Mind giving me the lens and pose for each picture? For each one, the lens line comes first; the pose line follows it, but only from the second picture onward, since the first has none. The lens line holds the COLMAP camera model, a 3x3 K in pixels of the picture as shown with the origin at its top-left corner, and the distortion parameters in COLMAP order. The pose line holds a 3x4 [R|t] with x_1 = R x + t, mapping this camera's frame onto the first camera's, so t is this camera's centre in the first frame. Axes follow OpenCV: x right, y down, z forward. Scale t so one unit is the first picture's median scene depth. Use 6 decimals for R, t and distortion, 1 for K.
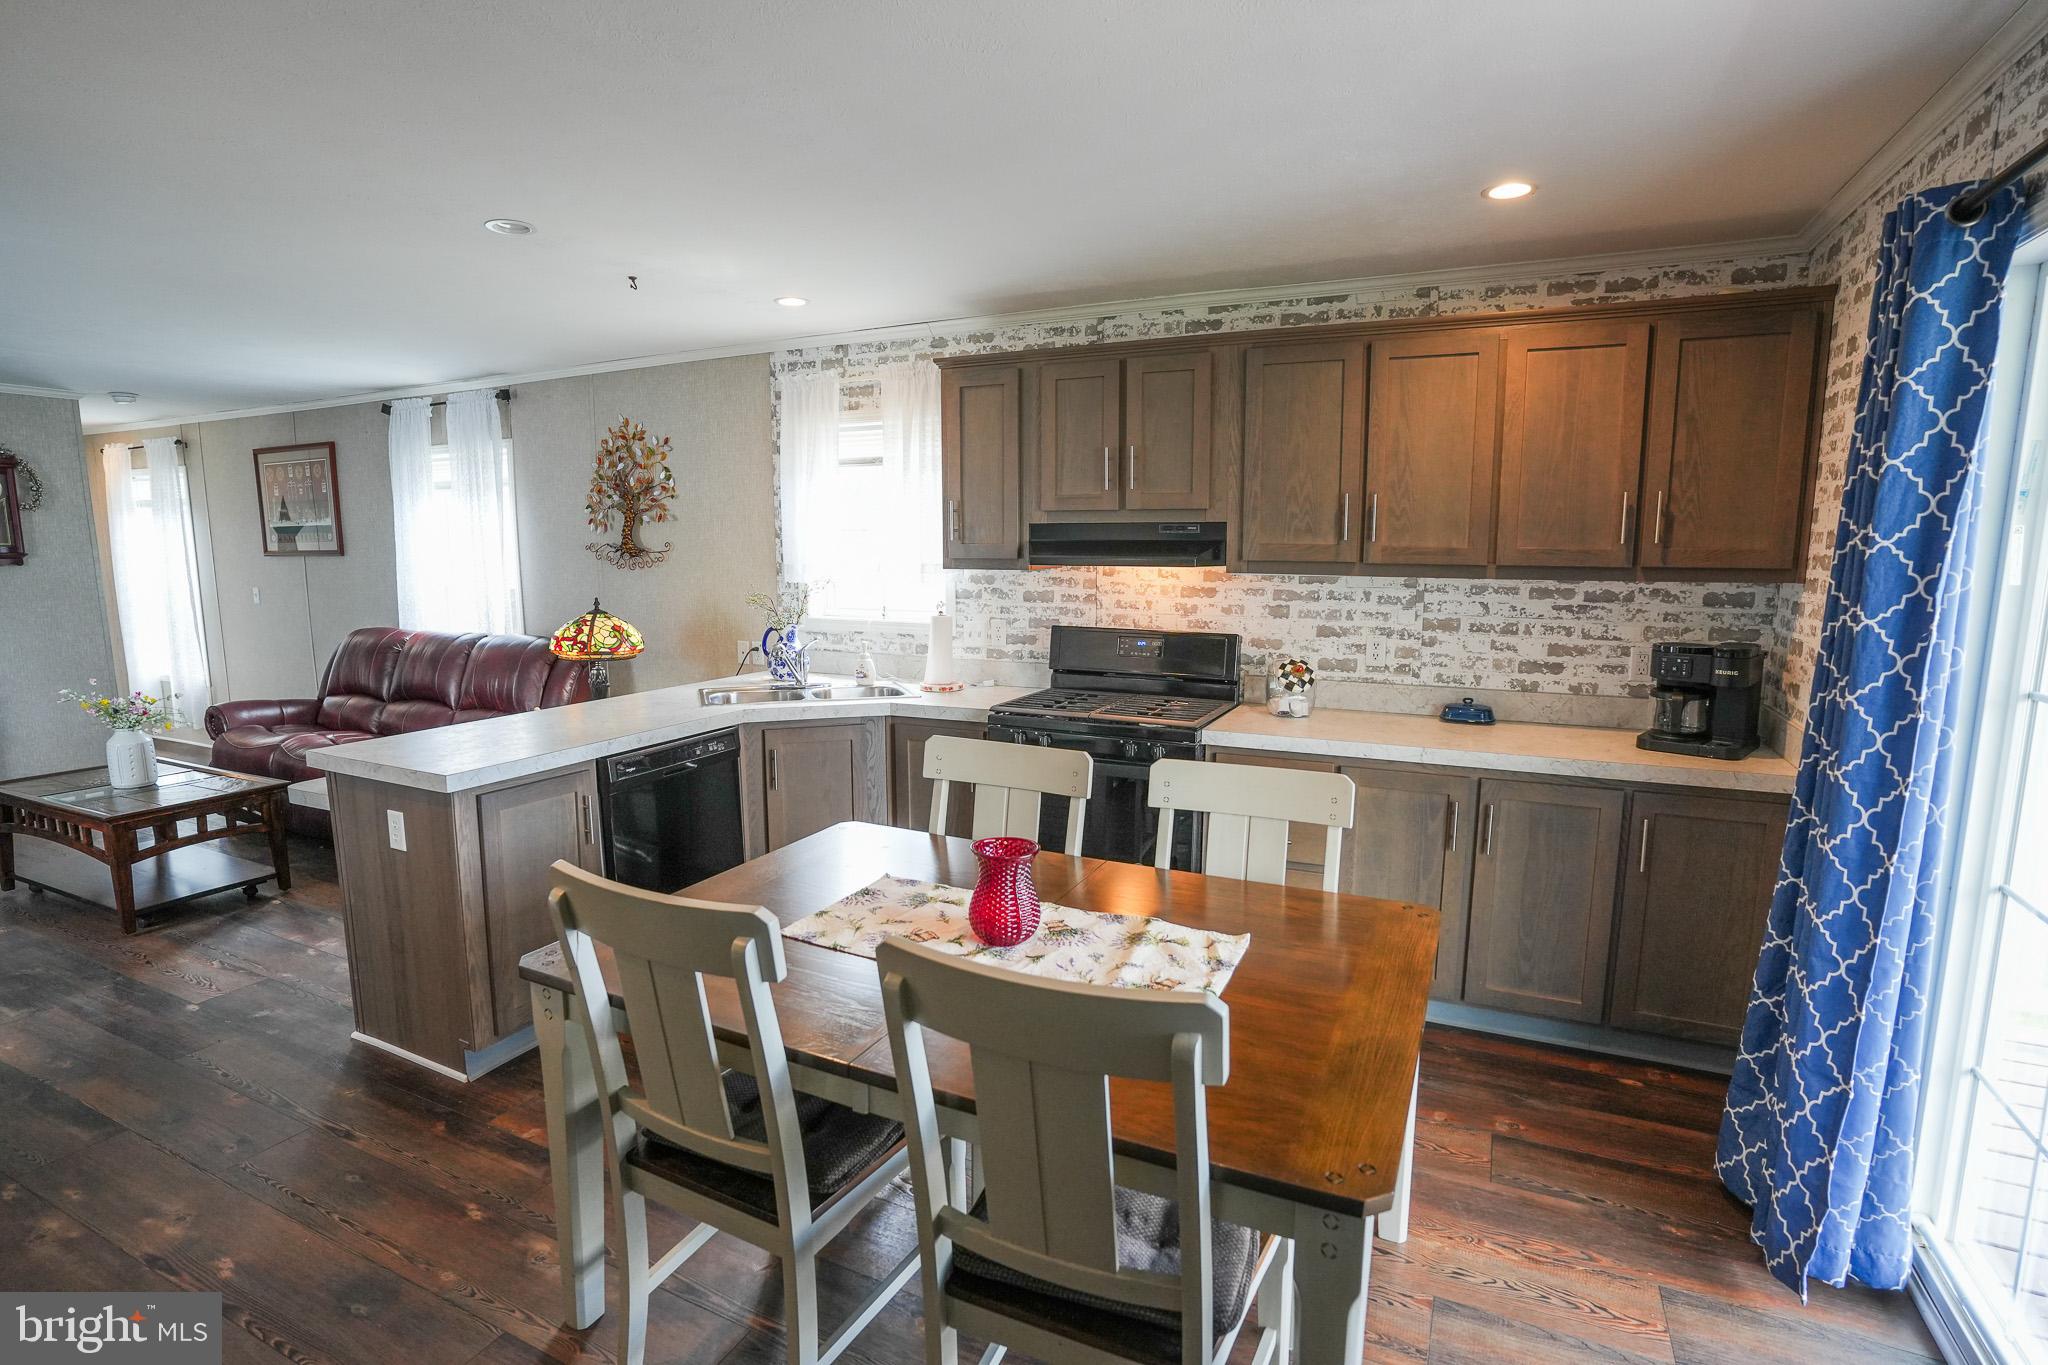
lens RADIAL K [[1003.8, 0, 1021.7], [0, 1003.8, 683.5], [0, 0, 1]] dist [-0.076206, 0.035359]
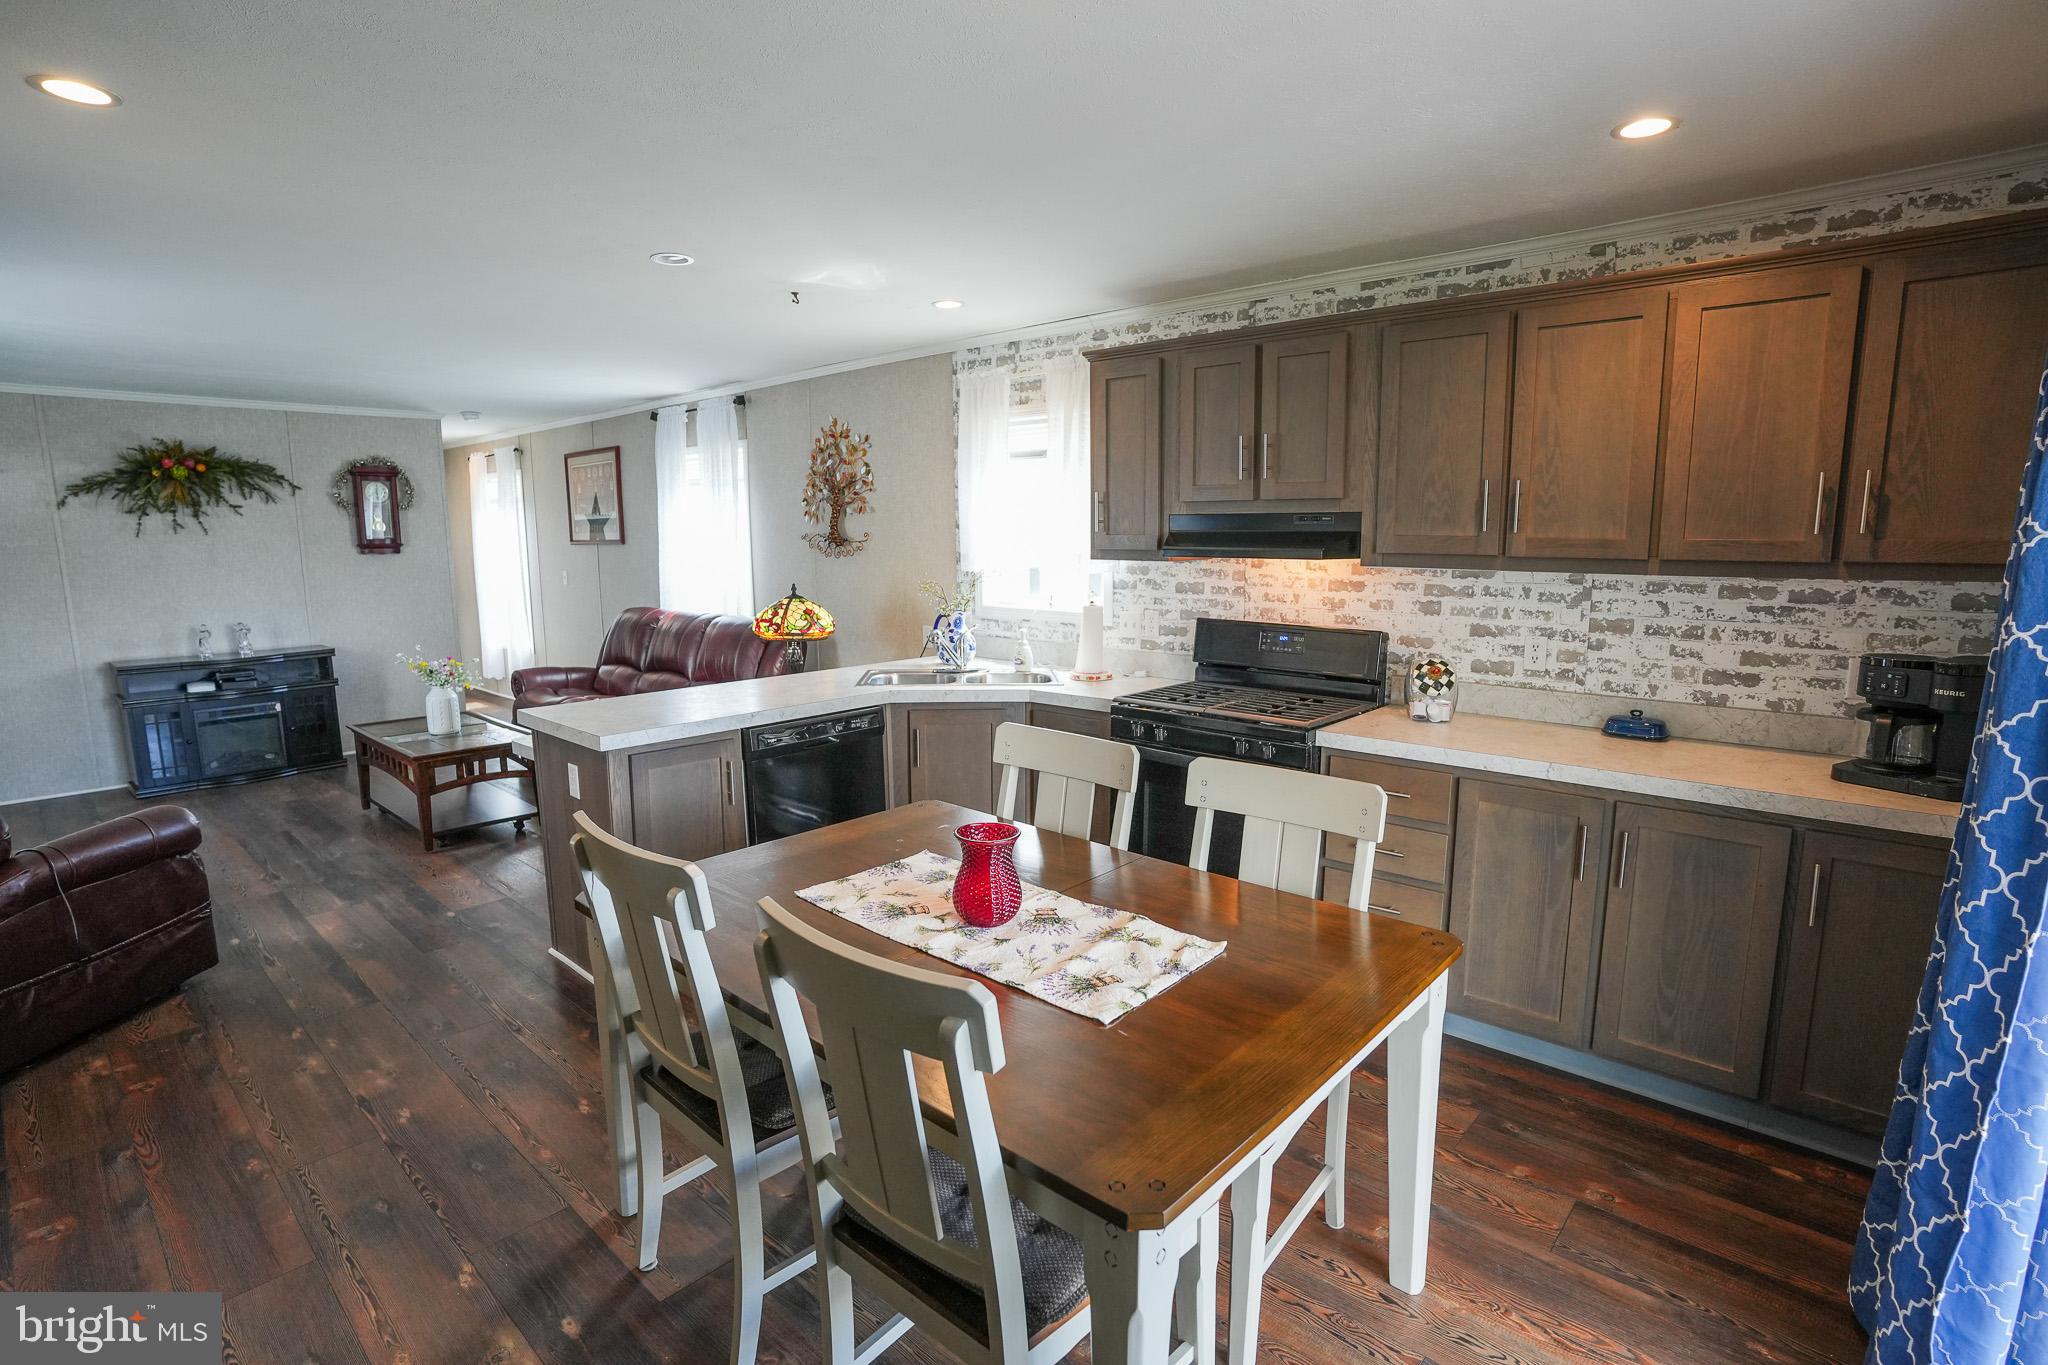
lens RADIAL K [[1003.8, 0, 1020.0], [0, 1003.8, 682.8], [0, 0, 1]] dist [-0.076206, 0.035359]
pose [[0.958192, 0.037805, -0.283619, 0.153378], [-0.034443, 0.999265, 0.016836, -0.004697], [0.284047, -0.006364, 0.958789, 0.008443]]
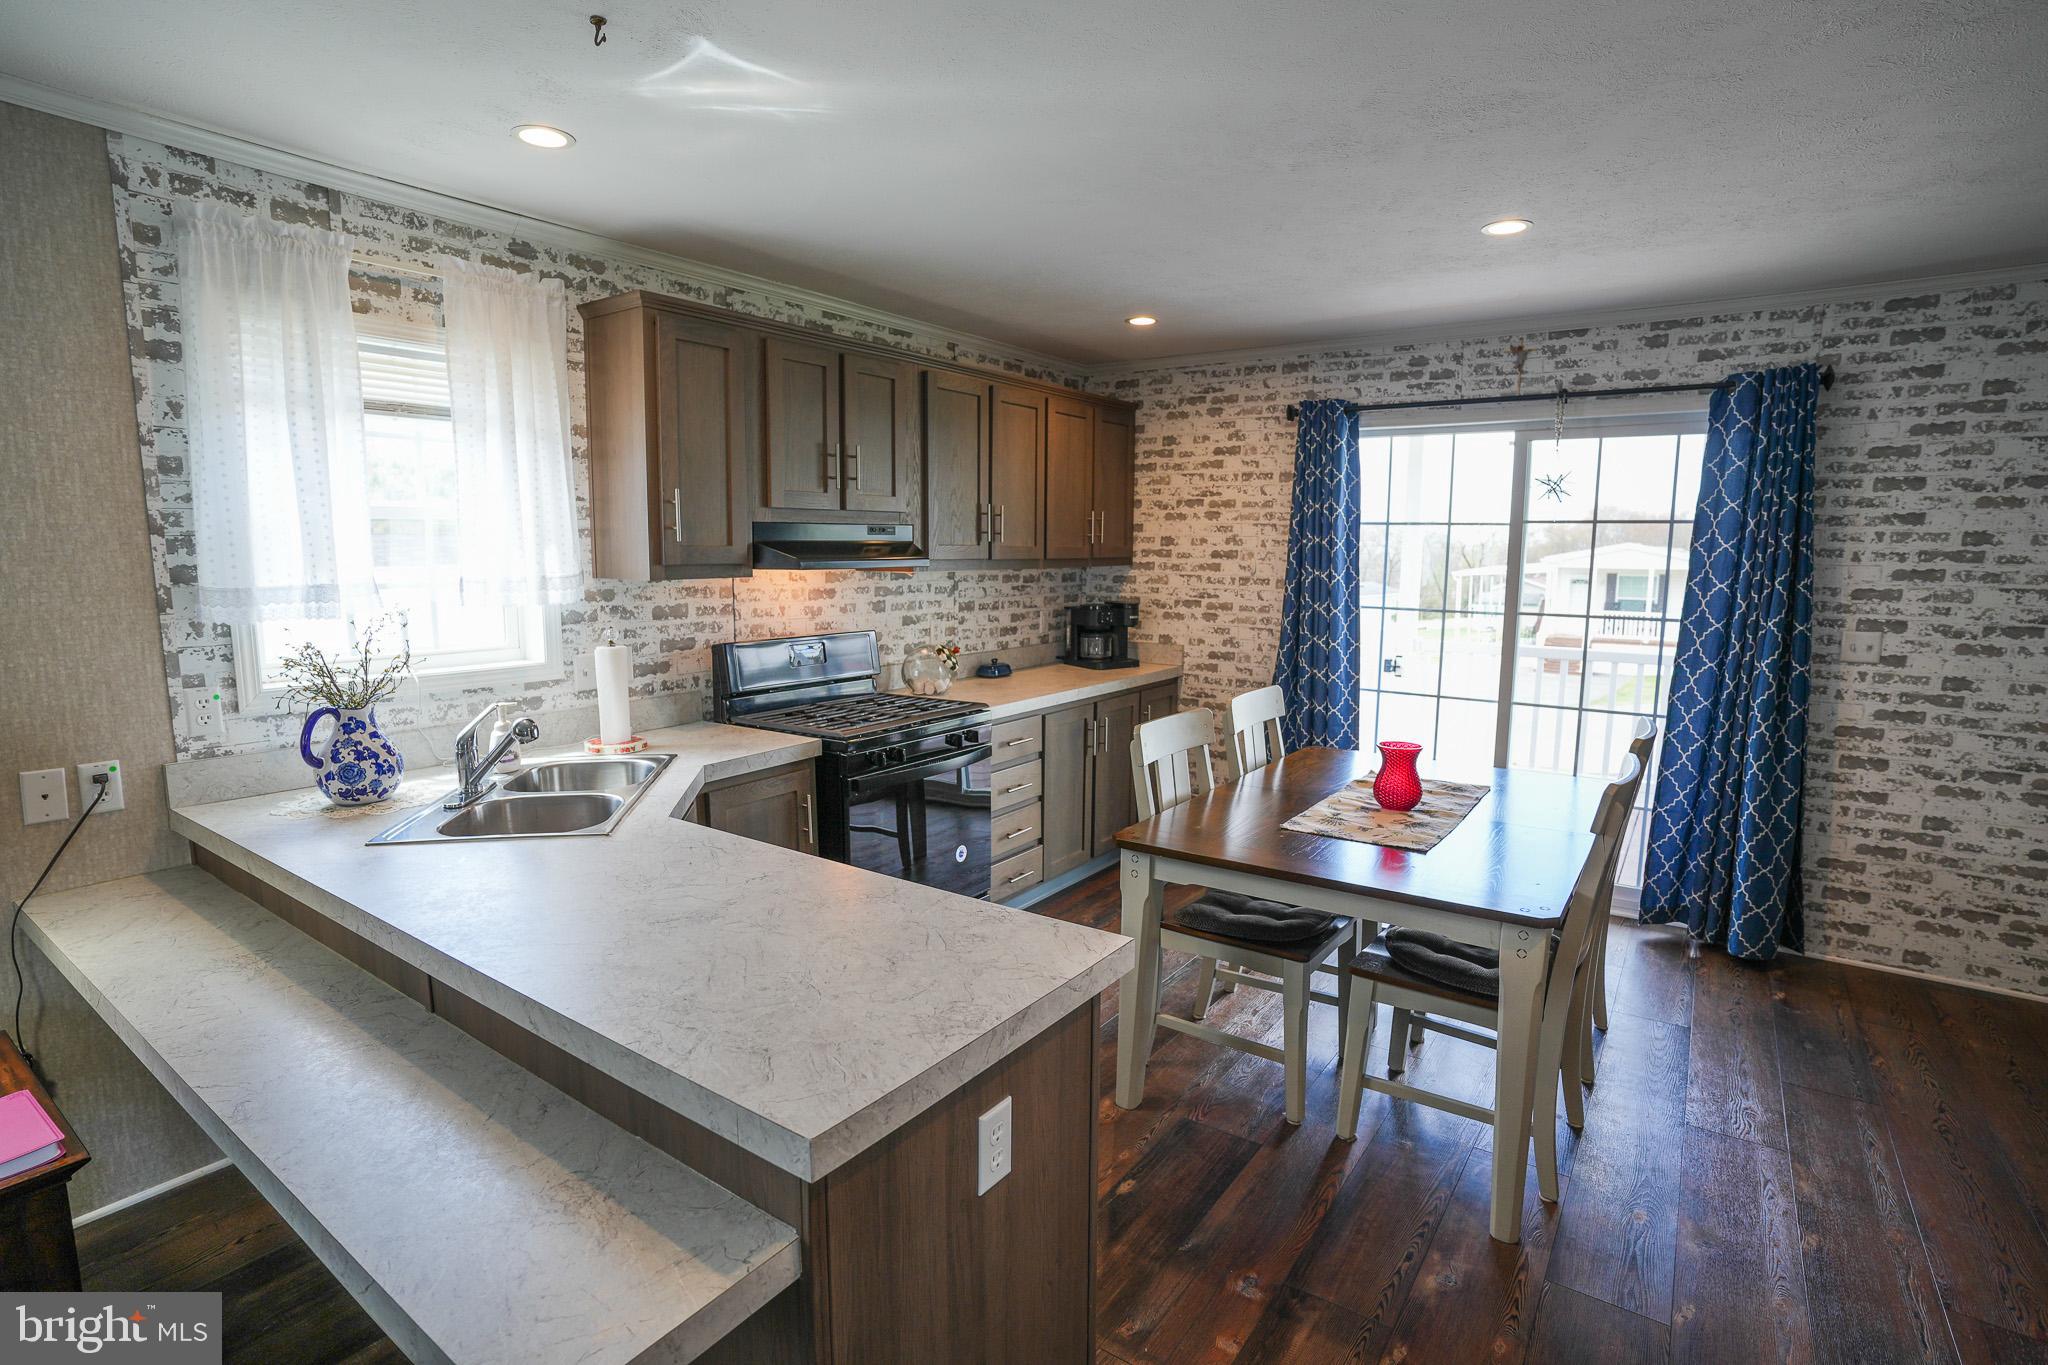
lens RADIAL K [[1003.8, 0, 1022.4], [0, 1003.8, 684.3], [0, 0, 1]] dist [-0.076206, 0.035359]
pose [[0.165353, -0.132880, 0.977242, -0.789951], [0.136897, 0.984382, 0.110687, -0.086678], [-0.976687, 0.115479, 0.180961, 0.644457]]
